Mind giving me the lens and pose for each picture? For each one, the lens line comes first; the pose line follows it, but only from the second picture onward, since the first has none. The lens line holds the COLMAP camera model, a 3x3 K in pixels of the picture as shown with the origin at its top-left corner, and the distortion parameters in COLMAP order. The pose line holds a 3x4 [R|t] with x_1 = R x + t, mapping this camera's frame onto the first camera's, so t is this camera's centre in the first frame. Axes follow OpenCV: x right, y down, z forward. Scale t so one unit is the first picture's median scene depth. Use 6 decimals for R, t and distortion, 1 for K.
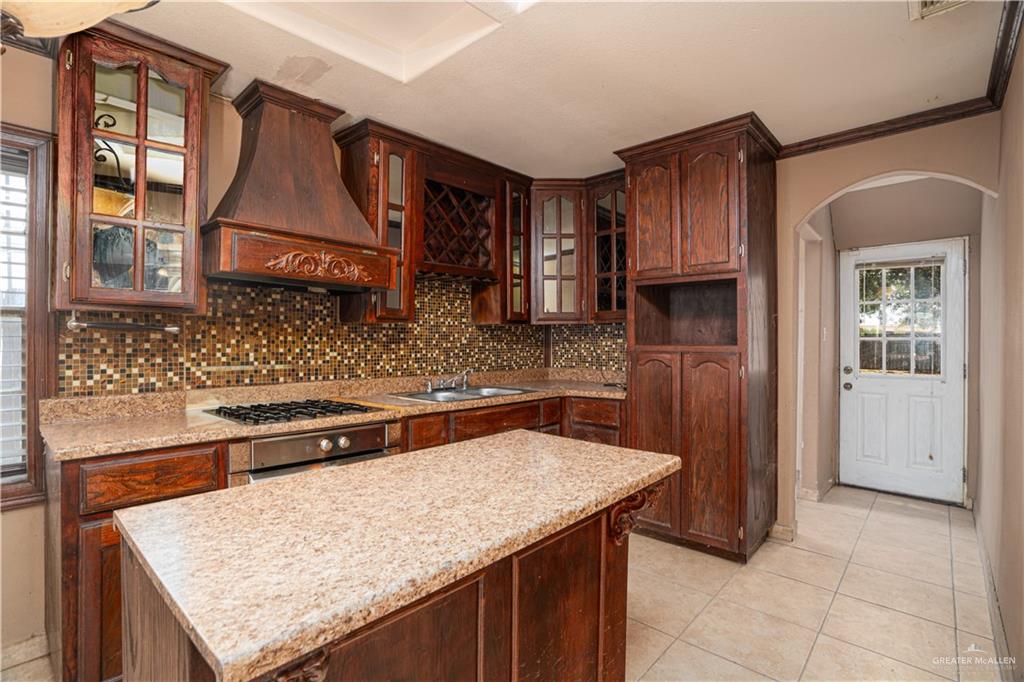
lens RADIAL K [[487.2, 0, 509.2], [0, 487.2, 338.4], [0, 0, 1]] dist [-0.042153, 0.018731]
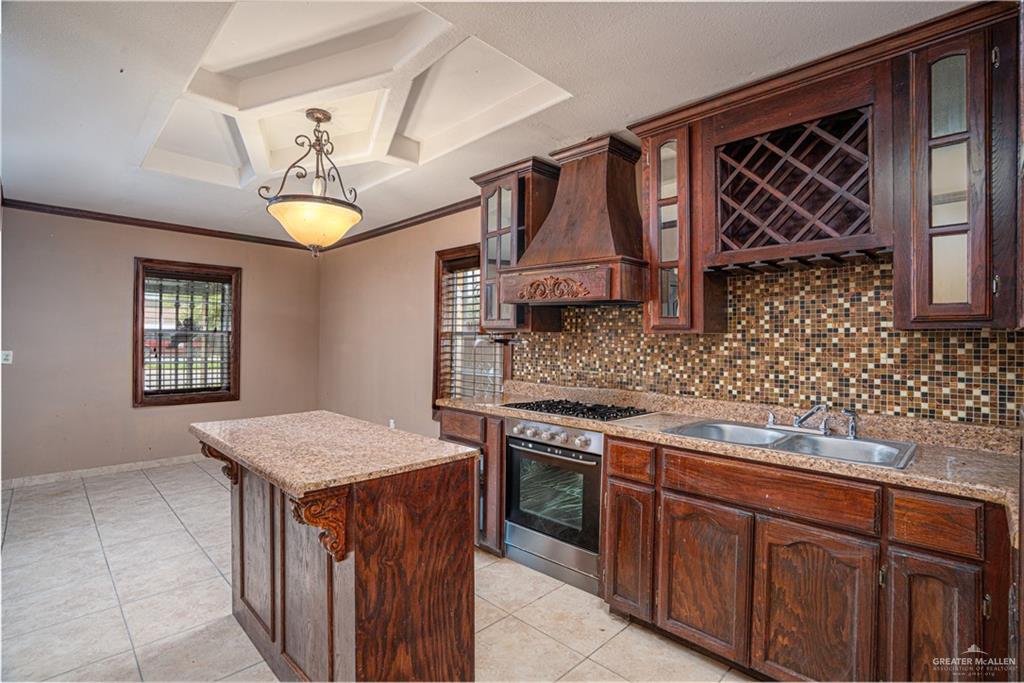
lens RADIAL K [[487.2, 0, 509.2], [0, 487.2, 338.9], [0, 0, 1]] dist [-0.042153, 0.018731]
pose [[-0.032761, -0.007528, -0.999435, 0.609275], [-0.012249, 0.999900, -0.007130, -0.012751], [0.999388, 0.012009, -0.032850, 0.704131]]
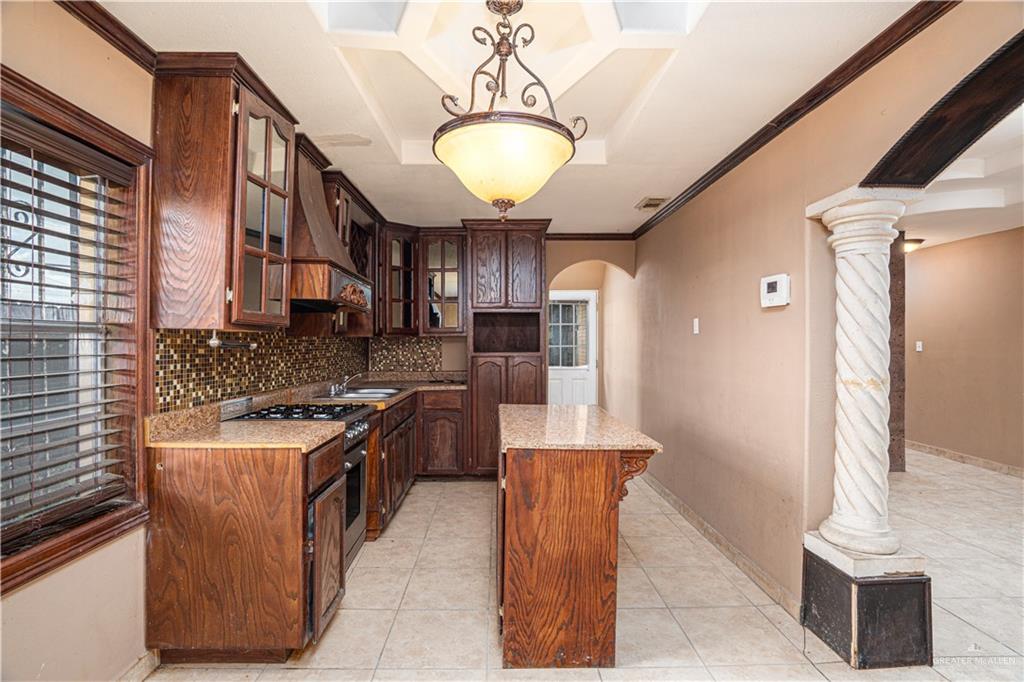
lens RADIAL K [[487.2, 0, 509.2], [0, 487.2, 338.4], [0, 0, 1]] dist [-0.042153, 0.018731]
pose [[0.718948, 0.005854, 0.695039, -0.743756], [-0.000706, 0.999970, -0.007692, -0.019015], [-0.695063, 0.005039, 0.718931, -0.157246]]
